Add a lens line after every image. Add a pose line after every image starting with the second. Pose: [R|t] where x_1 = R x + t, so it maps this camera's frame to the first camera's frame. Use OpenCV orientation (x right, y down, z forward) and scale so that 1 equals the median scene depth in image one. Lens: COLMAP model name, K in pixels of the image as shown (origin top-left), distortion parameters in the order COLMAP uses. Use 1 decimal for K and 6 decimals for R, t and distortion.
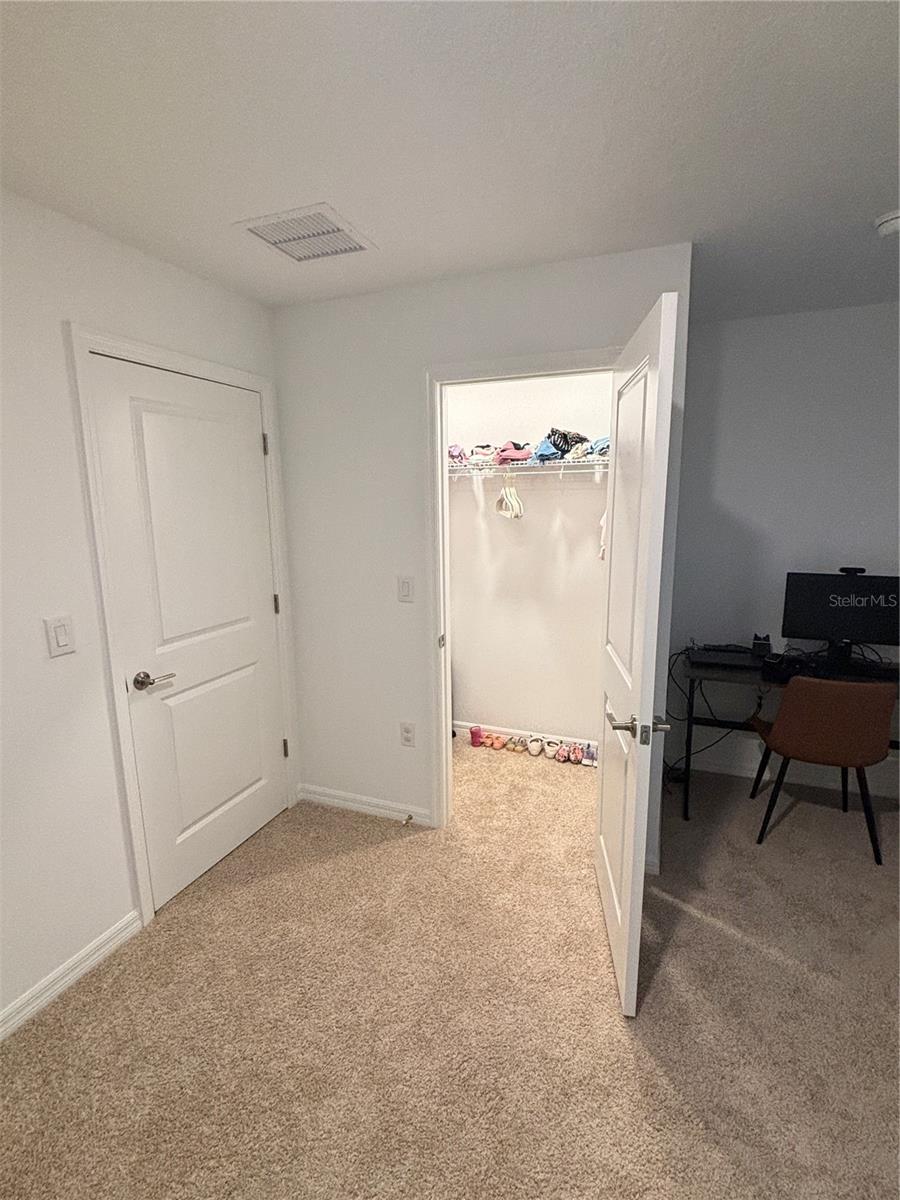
lens RADIAL K [[570.3, 0, 450.3], [0, 570.3, 599.2], [0, 0, 1]] dist [-0.005013, -0.000019]
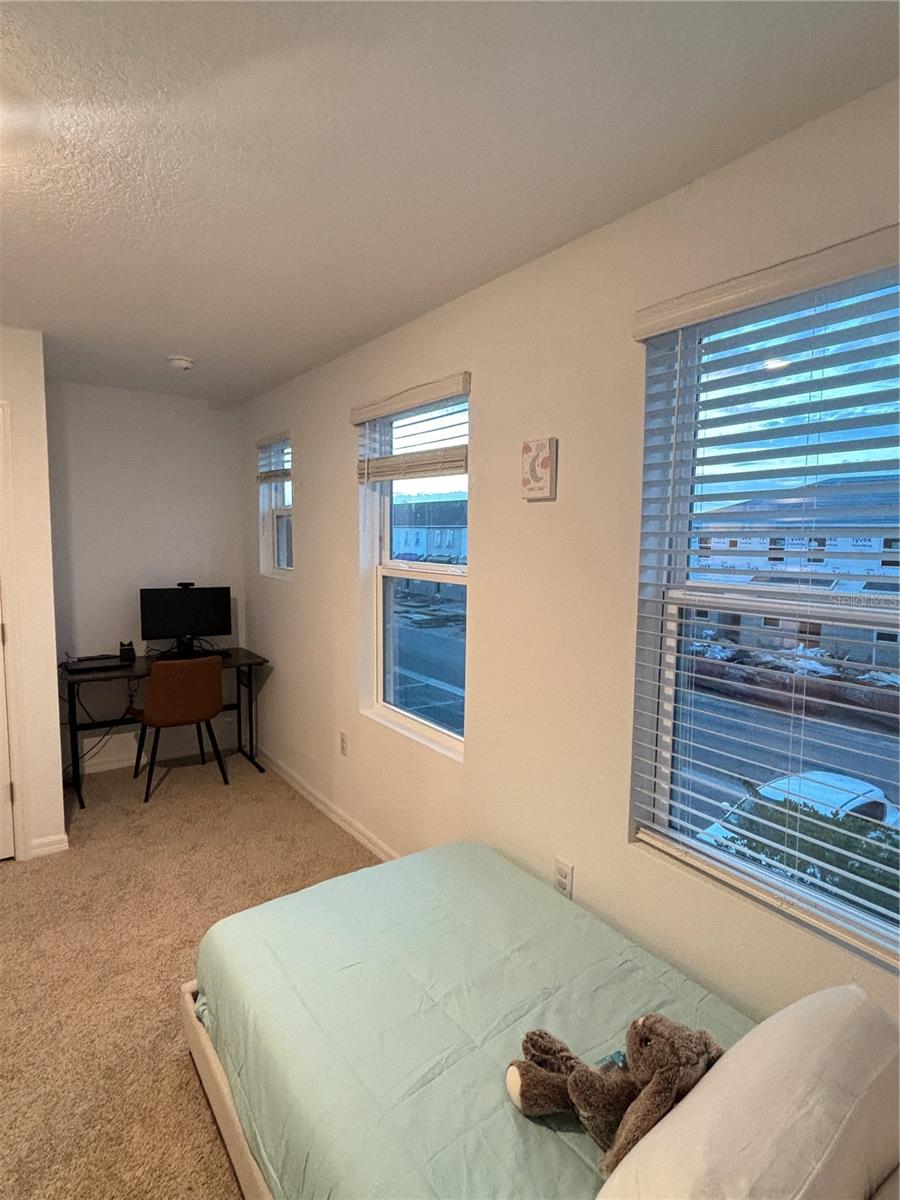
lens RADIAL K [[625.9, 0, 449.2], [0, 625.9, 598.0], [0, 0, 1]] dist [0.026177, 0.000135]
pose [[0.536695, -0.068846, 0.840963, -0.214131], [0.124568, 0.992210, 0.001731, 0.054679], [-0.834531, 0.103828, 0.541090, -0.323327]]
